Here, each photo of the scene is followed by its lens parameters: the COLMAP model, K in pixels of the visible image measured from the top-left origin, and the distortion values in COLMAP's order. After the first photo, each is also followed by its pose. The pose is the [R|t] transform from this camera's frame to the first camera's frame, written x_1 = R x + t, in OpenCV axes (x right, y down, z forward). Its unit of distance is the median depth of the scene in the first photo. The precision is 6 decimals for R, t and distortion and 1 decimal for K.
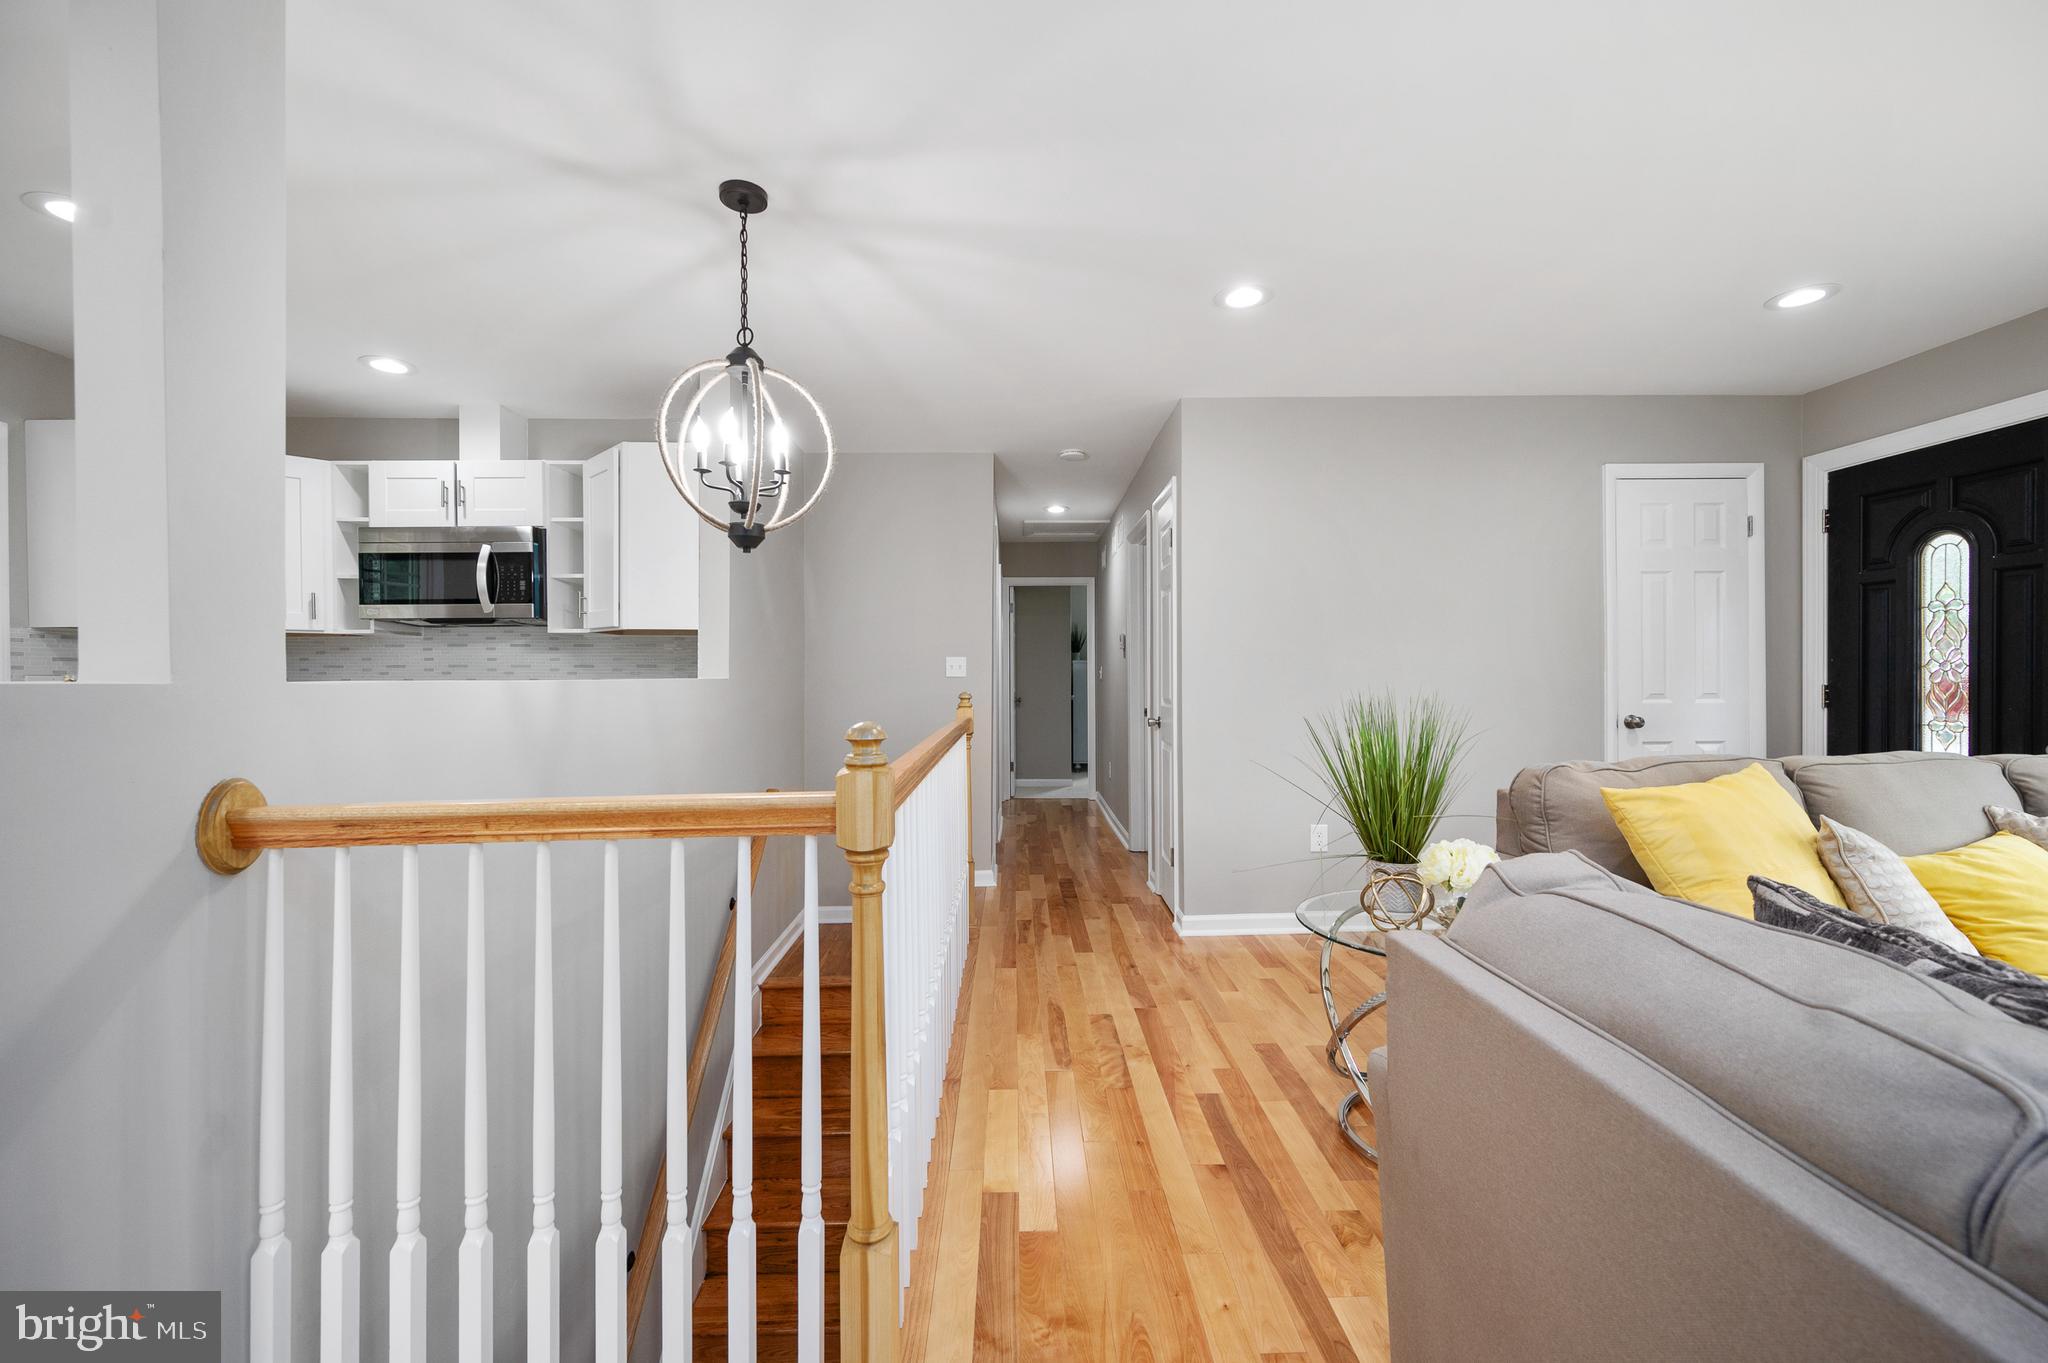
lens RADIAL K [[816.6, 0, 1024.0], [0, 816.6, 681.5], [0, 0, 1]] dist [0.000411, 0.000108]
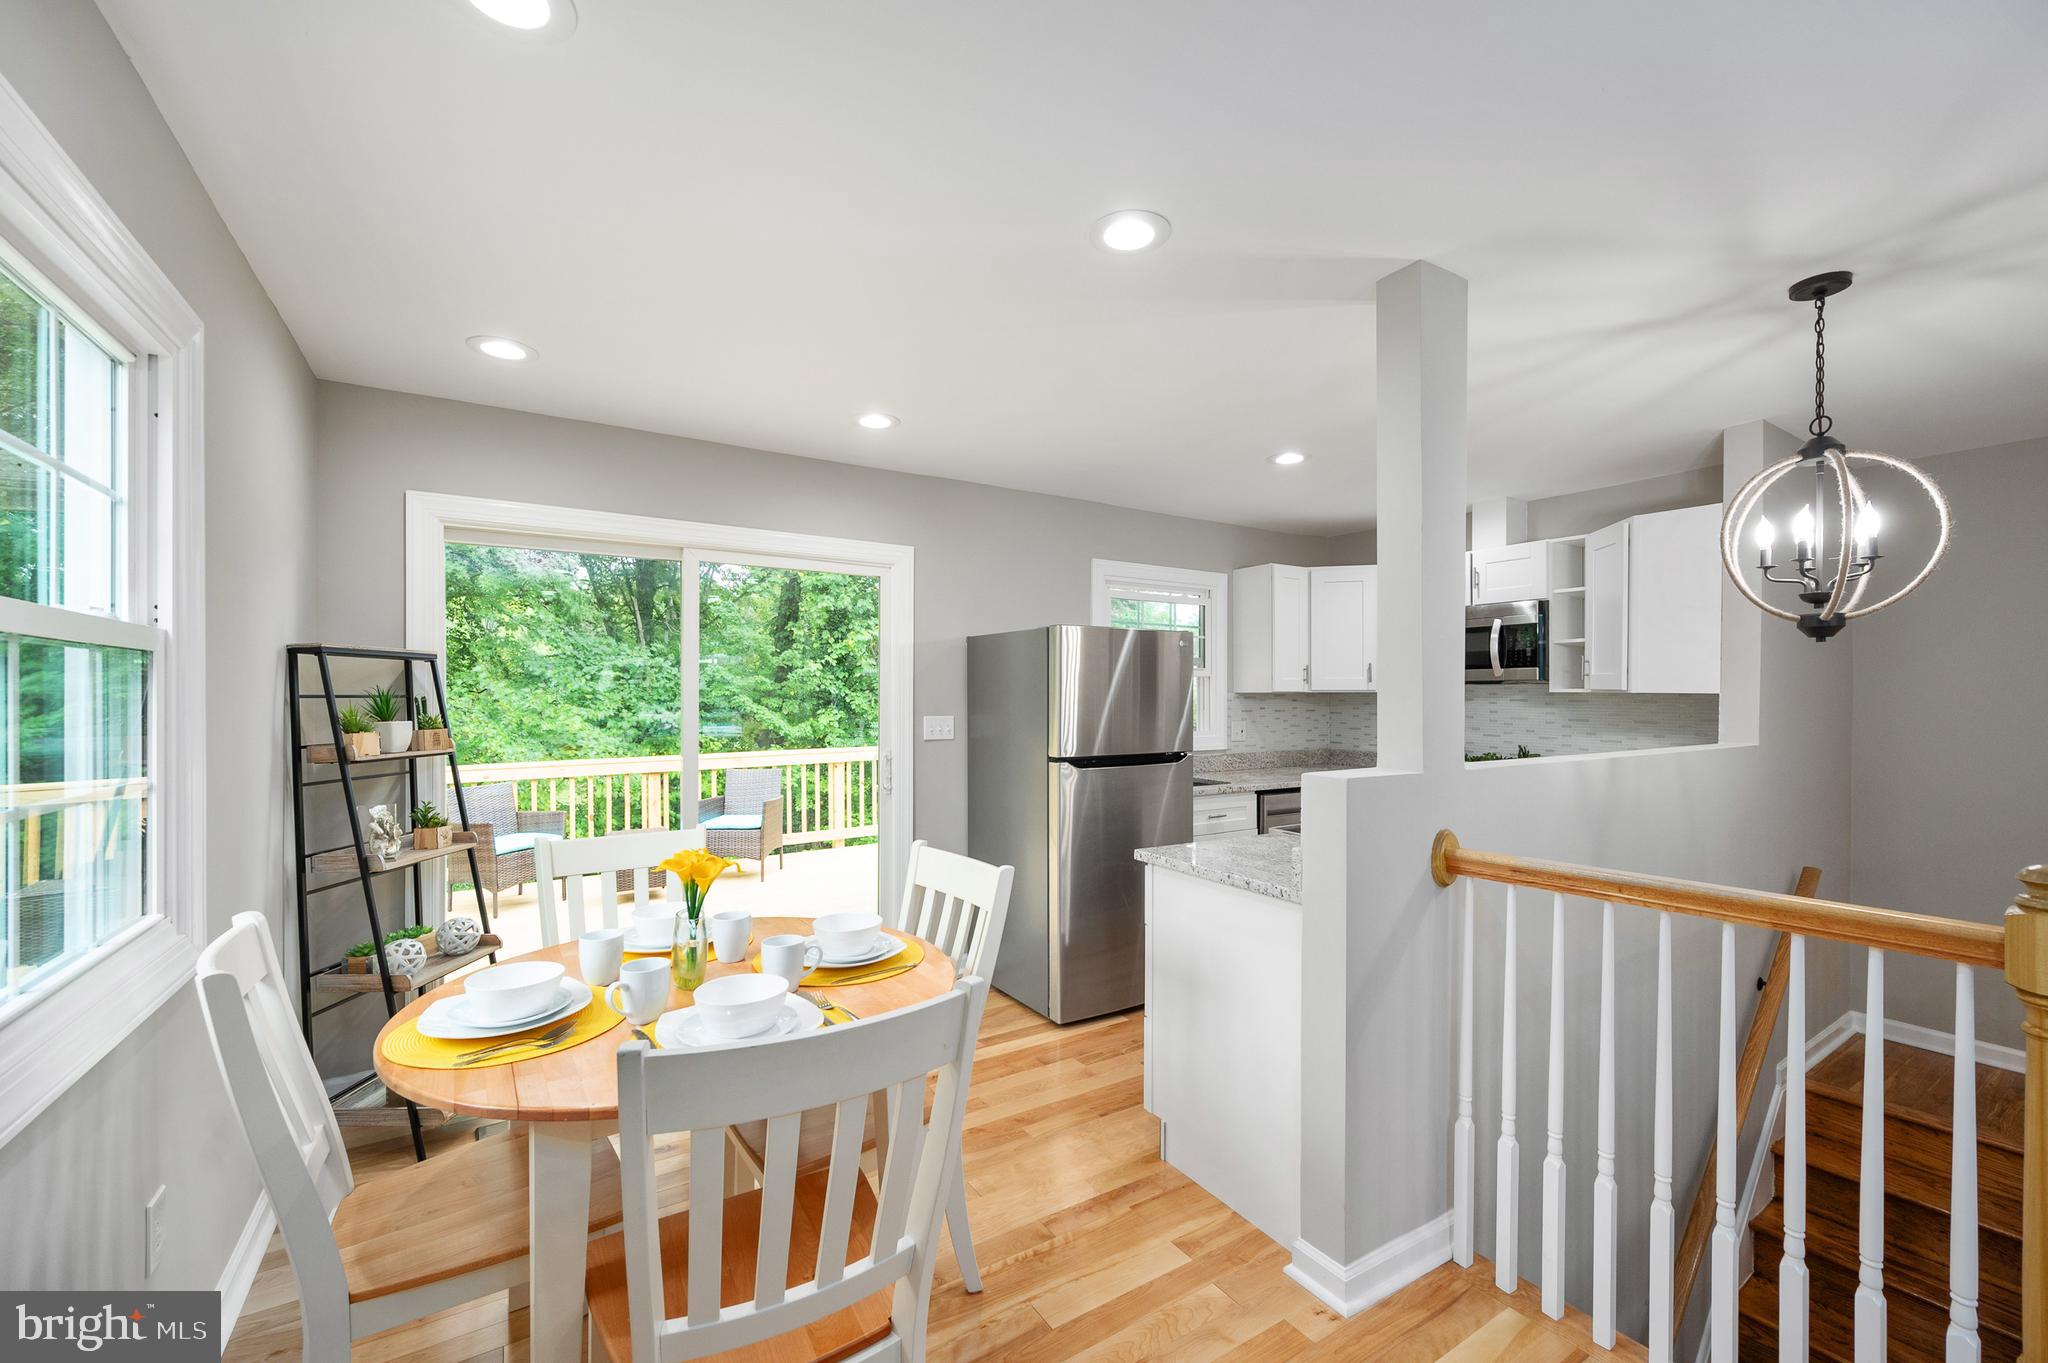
lens RADIAL K [[824.9, 0, 1044.3], [0, 824.9, 692.1], [0, 0, 1]] dist [0.009105, -0.000057]
pose [[0.541057, 0.004836, -0.840972, 0.000775], [-0.010112, 0.999949, -0.000755, -0.053652], [0.840925, 0.008913, 0.541078, -0.212499]]
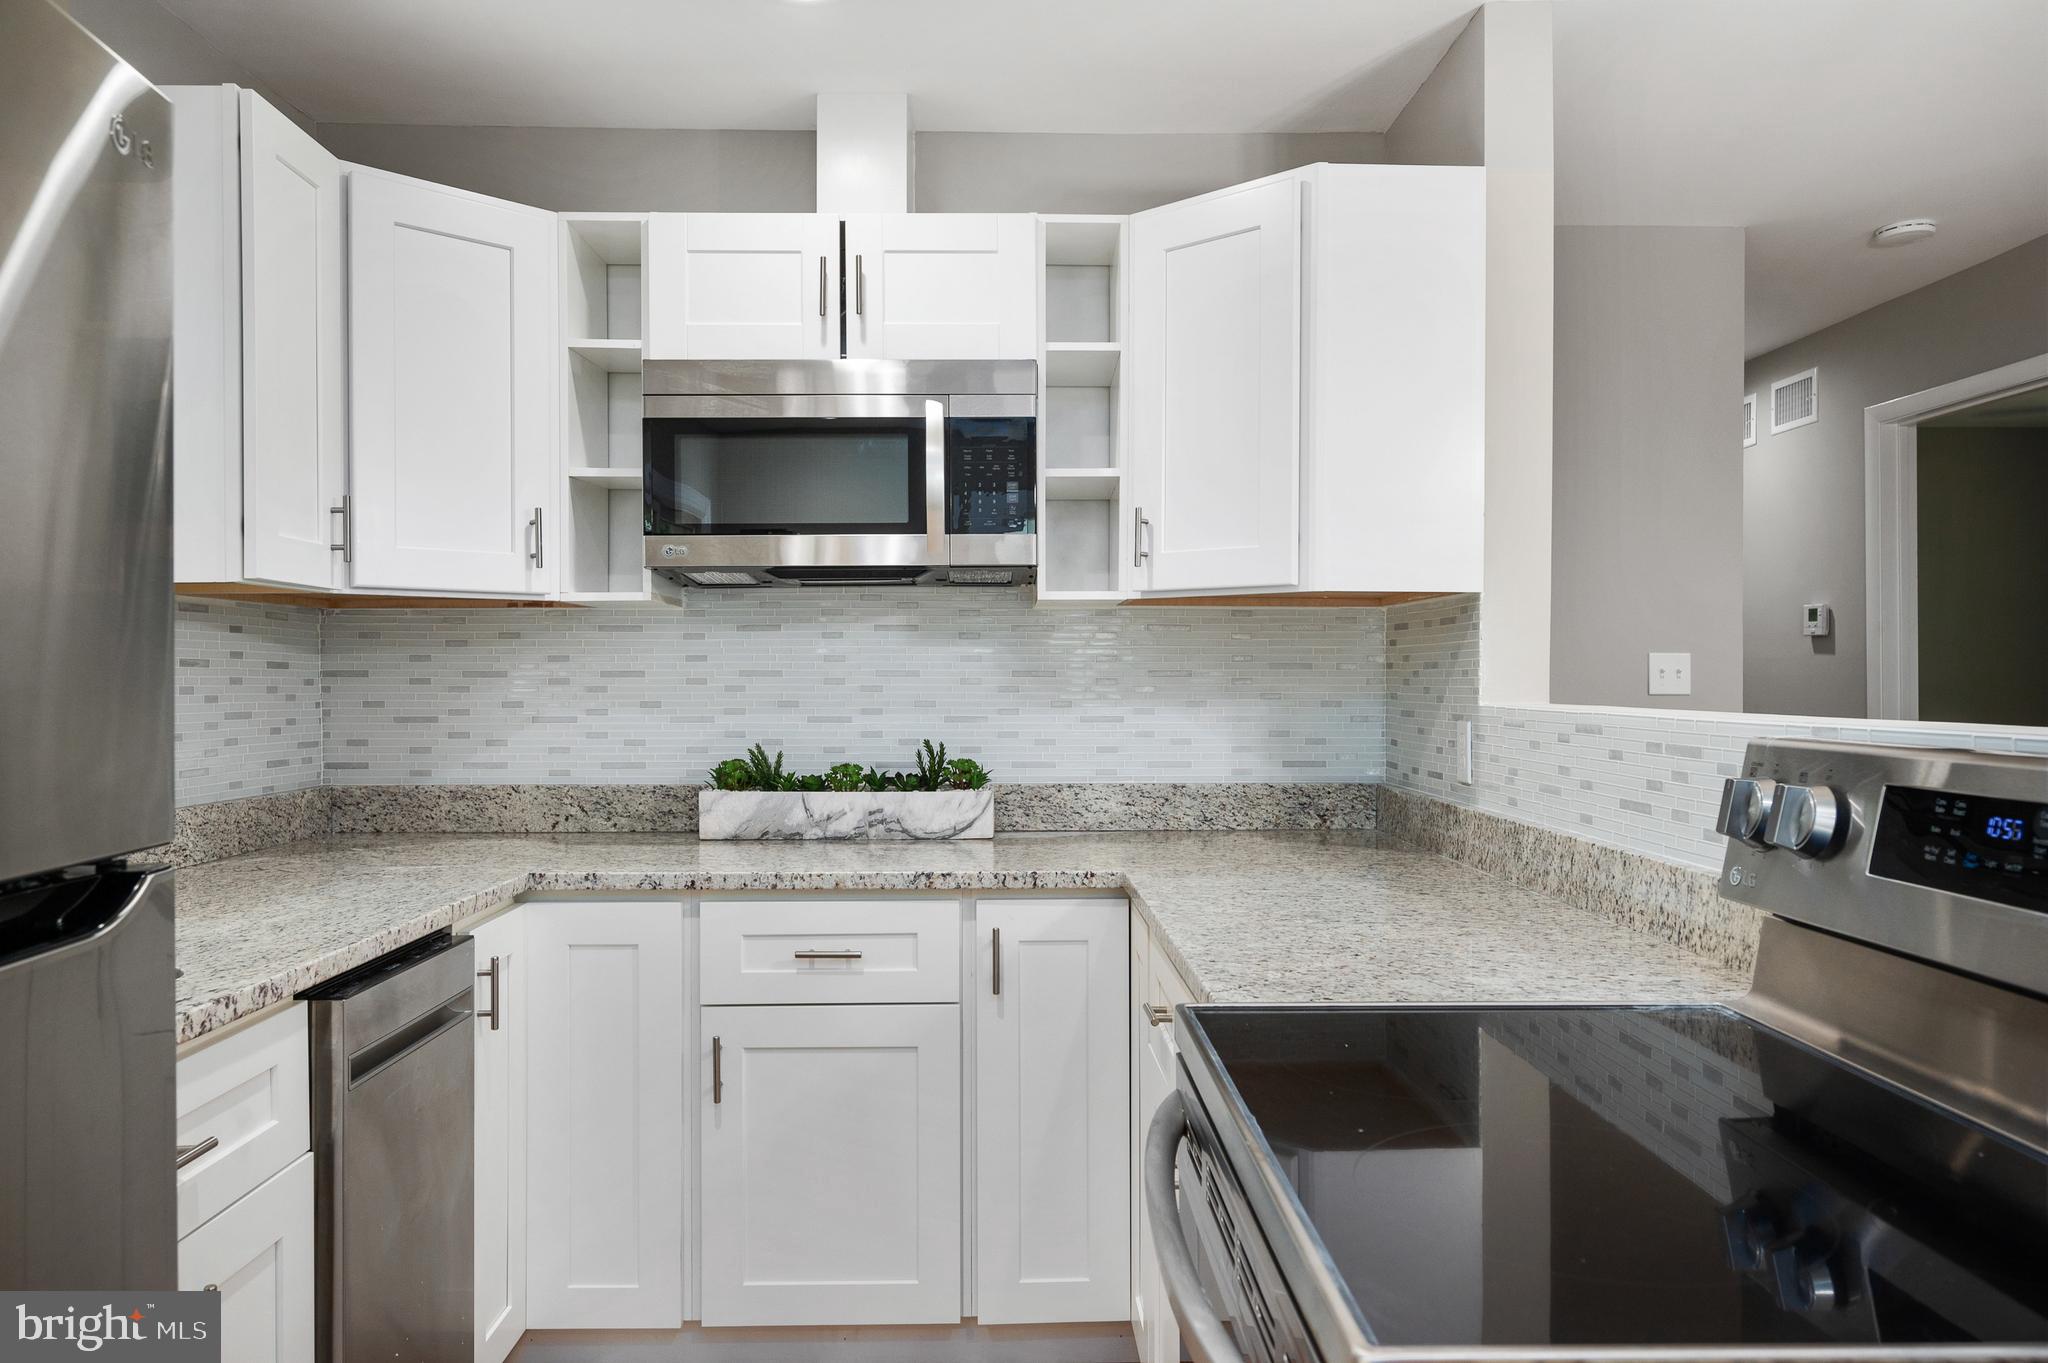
lens RADIAL K [[1415.8, 0, 1030.2], [0, 1415.8, 680.7], [0, 0, 1]] dist [-0.000470, 0.001813]
pose [[0.999750, 0.000641, 0.022340, -0.628094], [-0.000528, 0.999987, -0.005094, -0.011979], [-0.022343, 0.005081, 0.999737, 0.232466]]
